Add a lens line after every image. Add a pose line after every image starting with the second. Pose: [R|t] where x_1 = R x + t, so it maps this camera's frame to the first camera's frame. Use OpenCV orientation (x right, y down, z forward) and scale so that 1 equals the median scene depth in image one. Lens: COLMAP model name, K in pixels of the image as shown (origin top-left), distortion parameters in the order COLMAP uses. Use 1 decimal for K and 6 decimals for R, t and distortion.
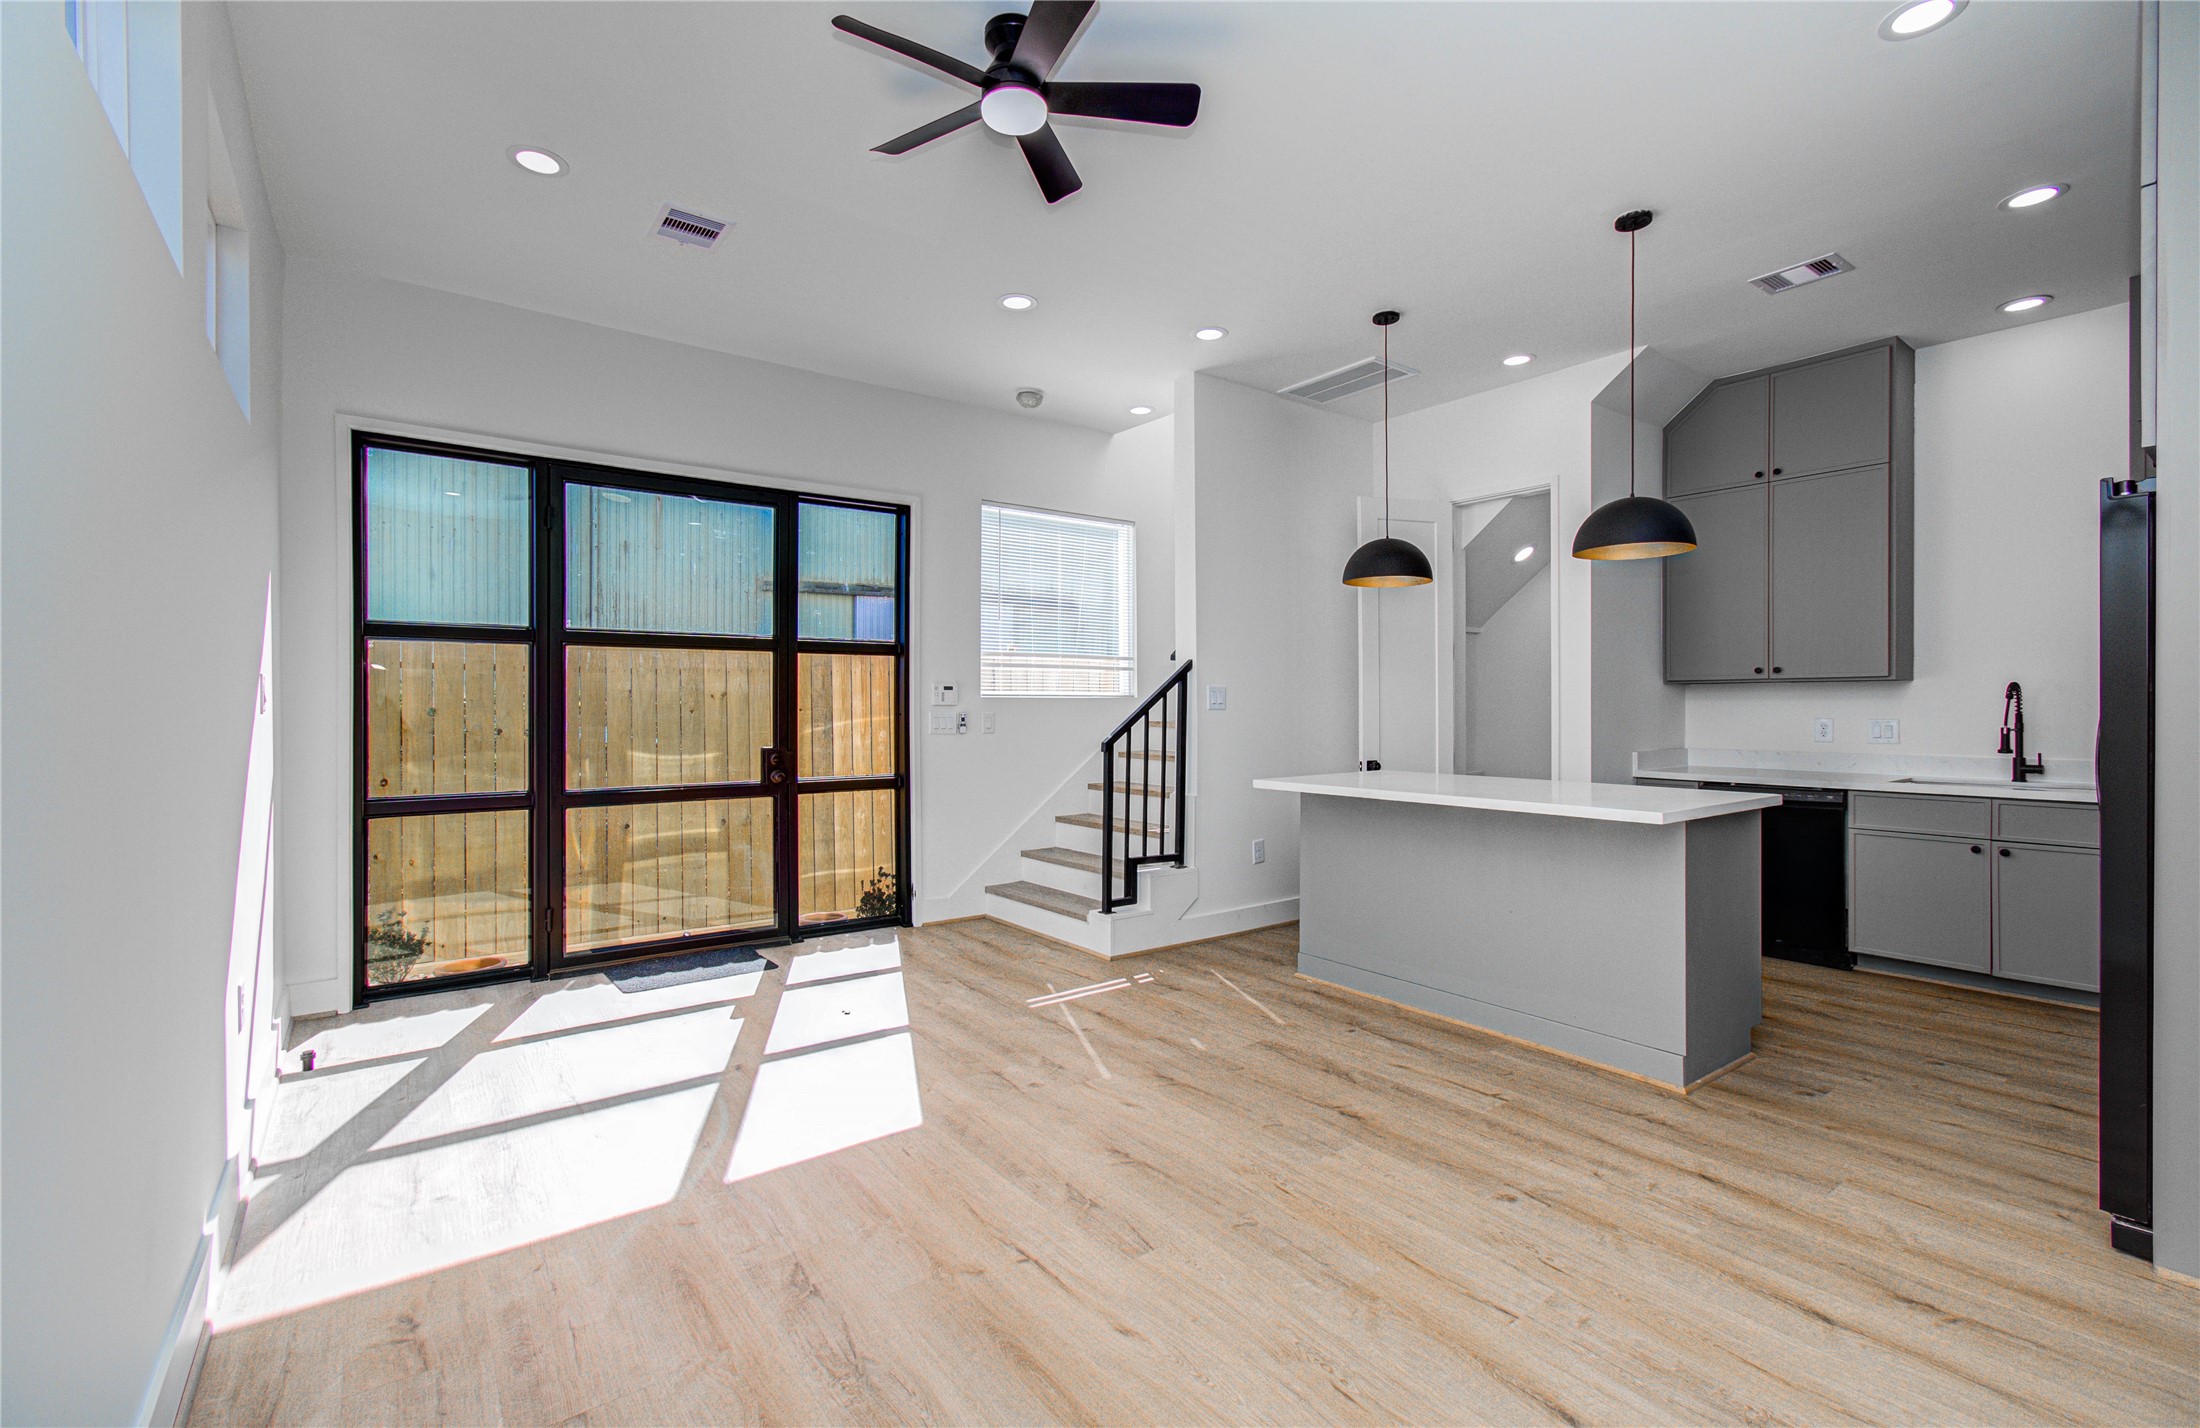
lens RADIAL K [[962.1, 0, 1093.0], [0, 962.1, 713.3], [0, 0, 1]] dist [-0.007960, 0.002531]
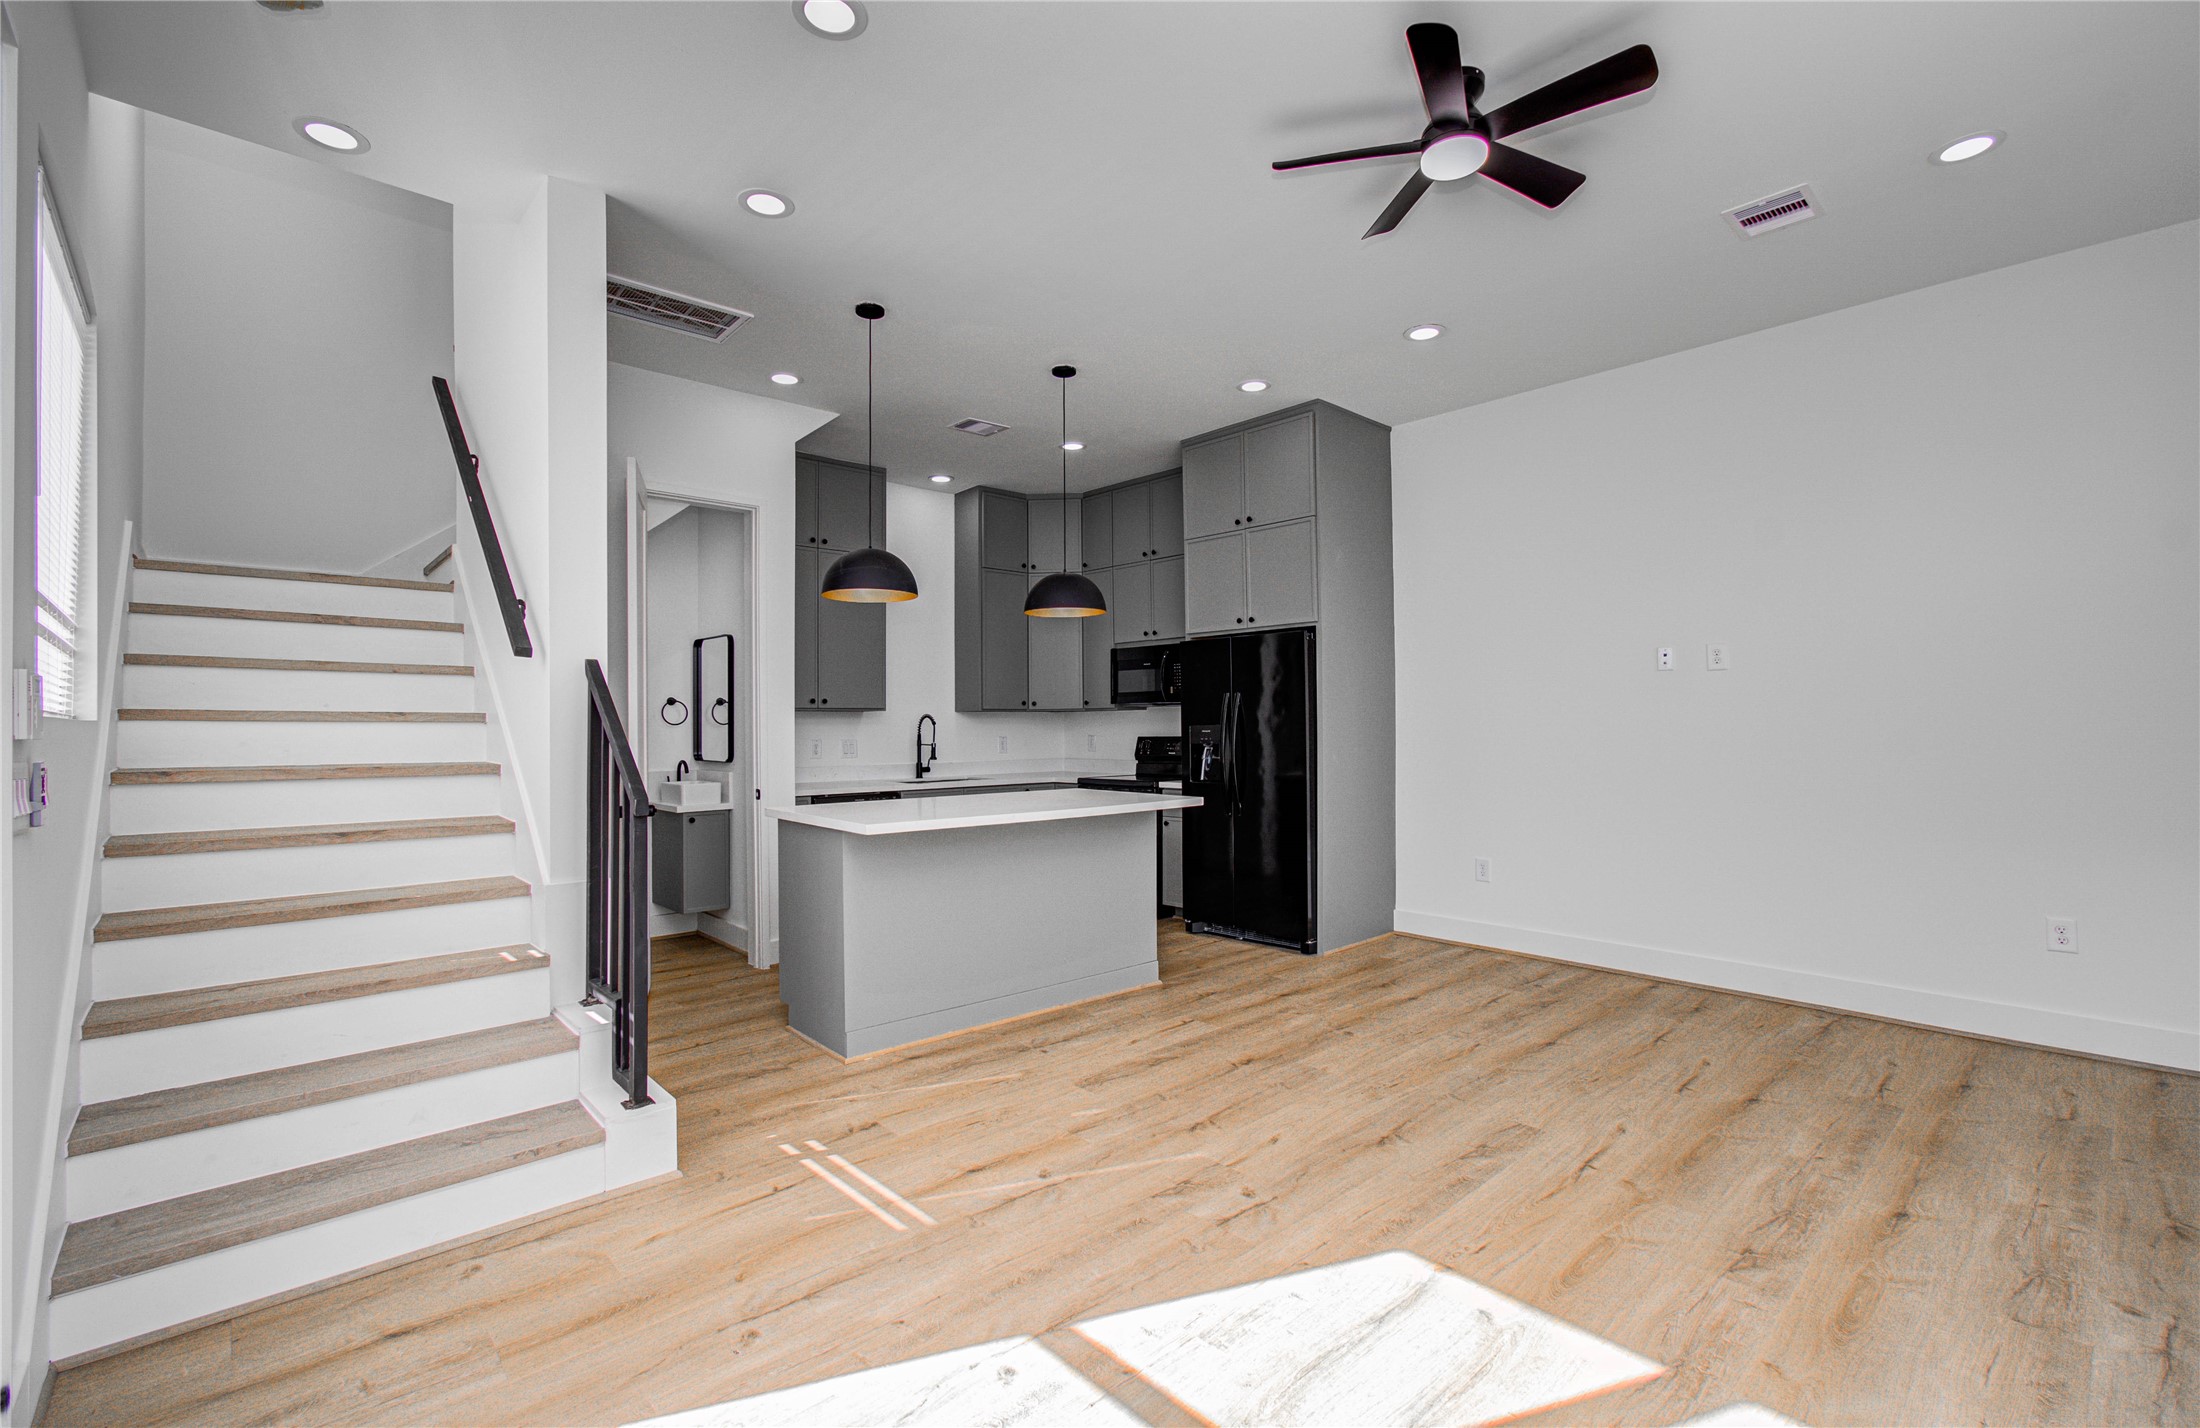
lens RADIAL K [[962.1, 0, 1098.6], [0, 962.1, 713.1], [0, 0, 1]] dist [-0.007960, 0.002531]
pose [[-0.099059, 0.015200, 0.994965, -0.647237], [0.018126, 0.999745, -0.013468, -0.007966], [-0.994916, 0.016700, -0.099310, 0.900924]]
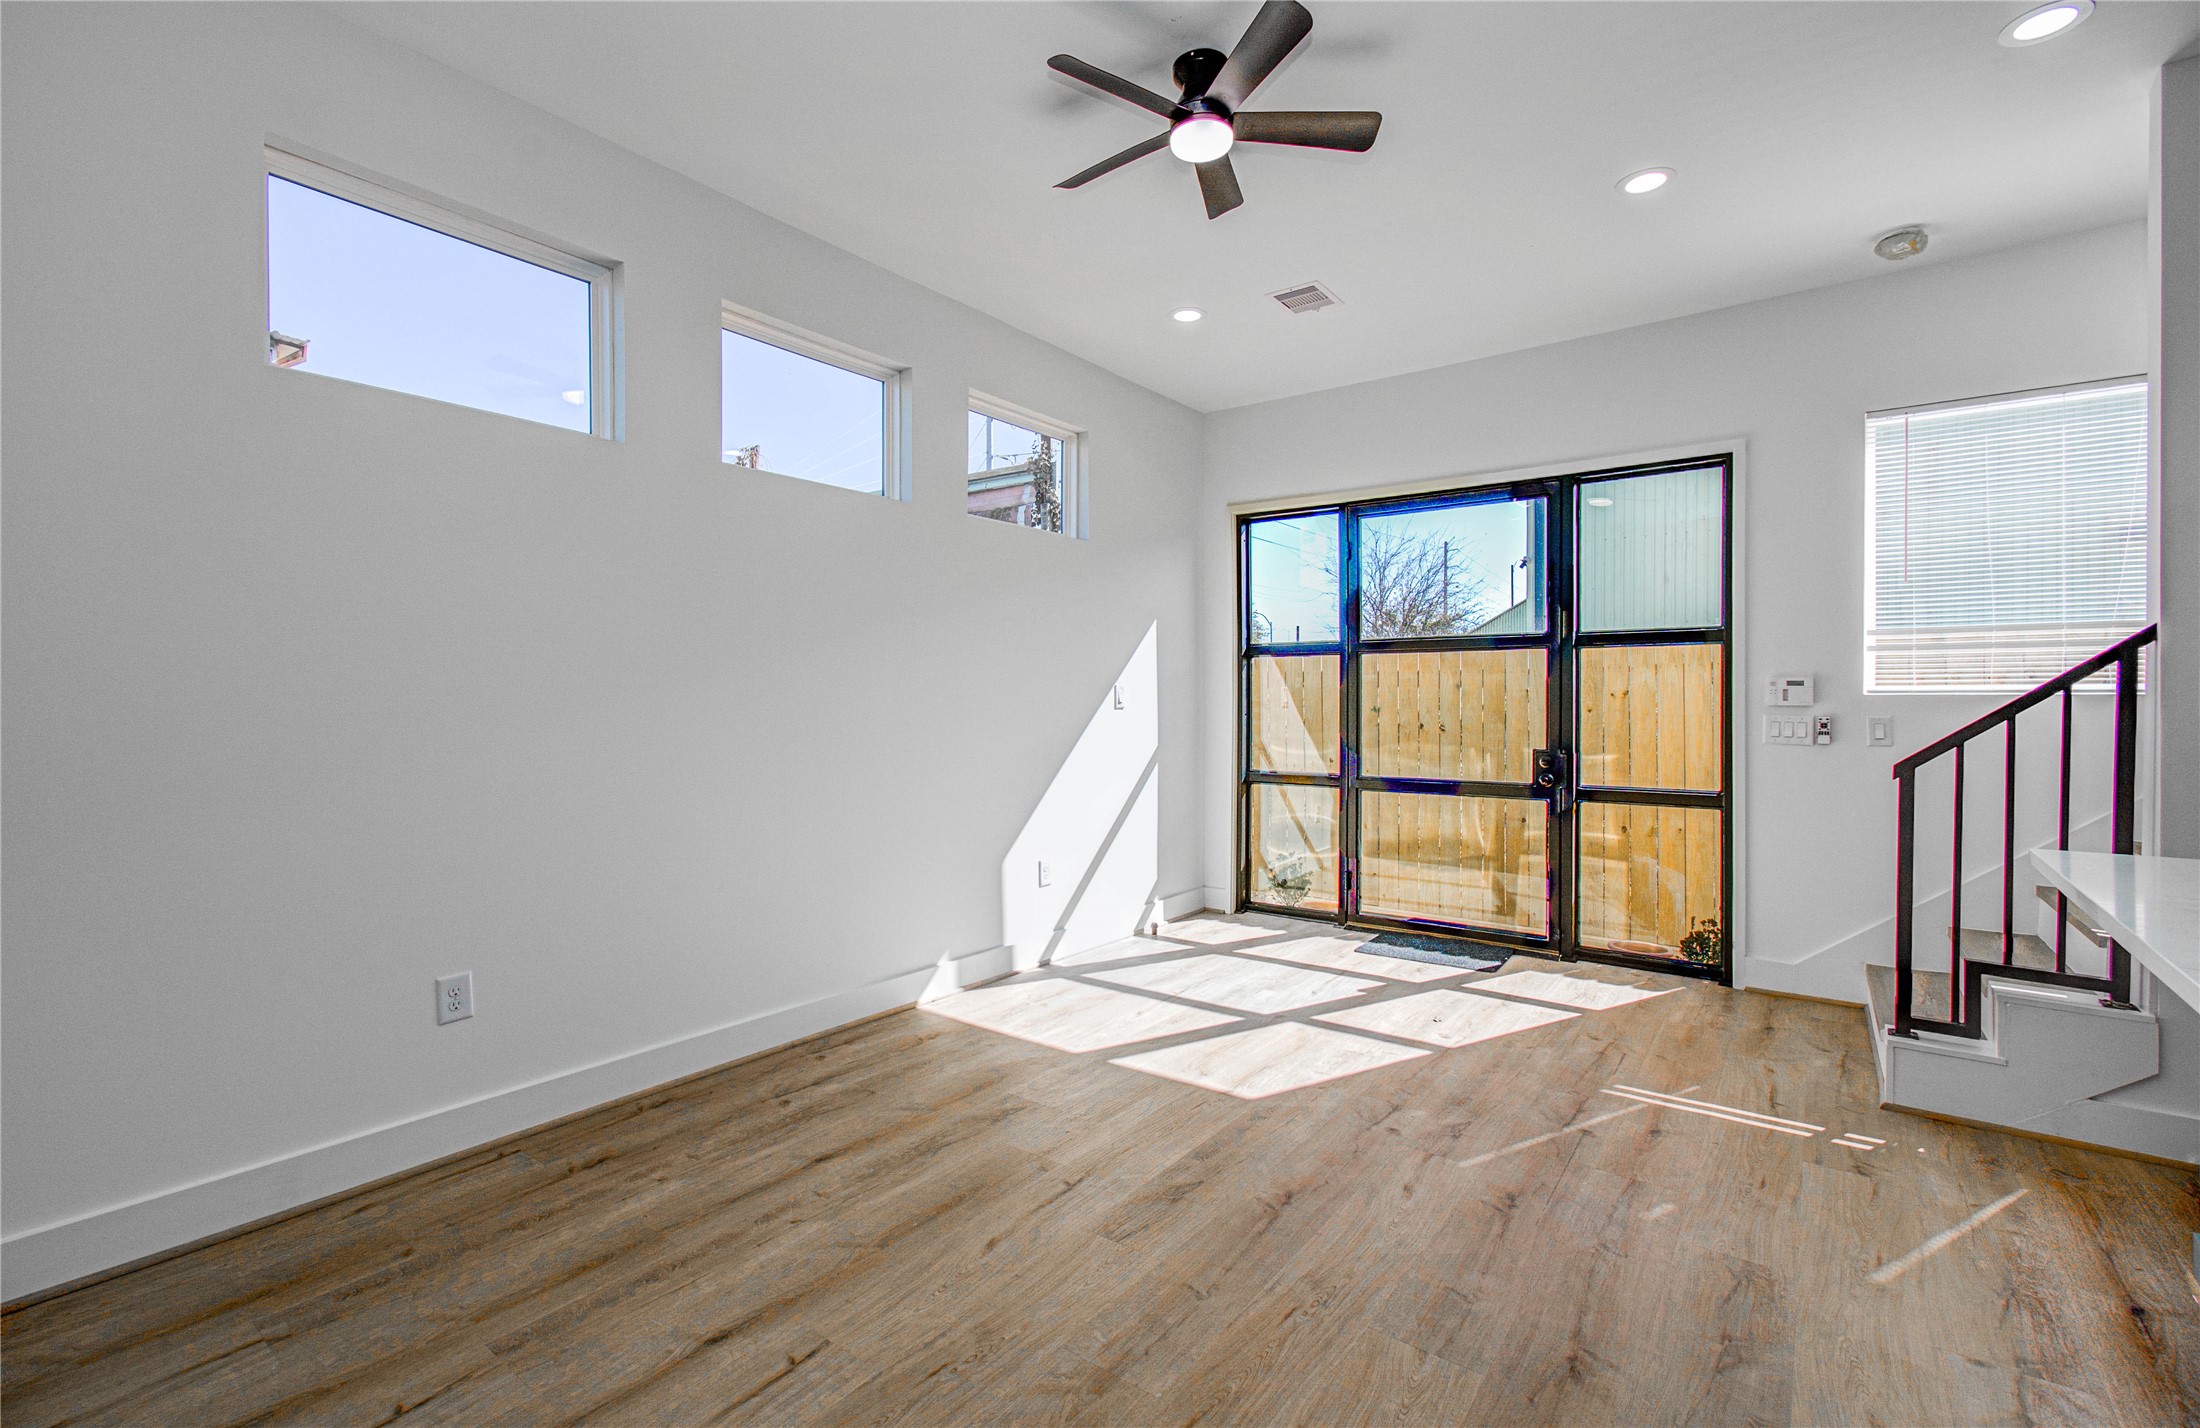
lens RADIAL K [[962.1, 0, 1097.5], [0, 962.1, 710.2], [0, 0, 1]] dist [-0.007960, 0.002531]
pose [[0.278868, 0.008476, -0.960292, 0.536993], [-0.009378, 0.999937, 0.006102, -0.005173], [0.960284, 0.007303, 0.278930, 0.363989]]
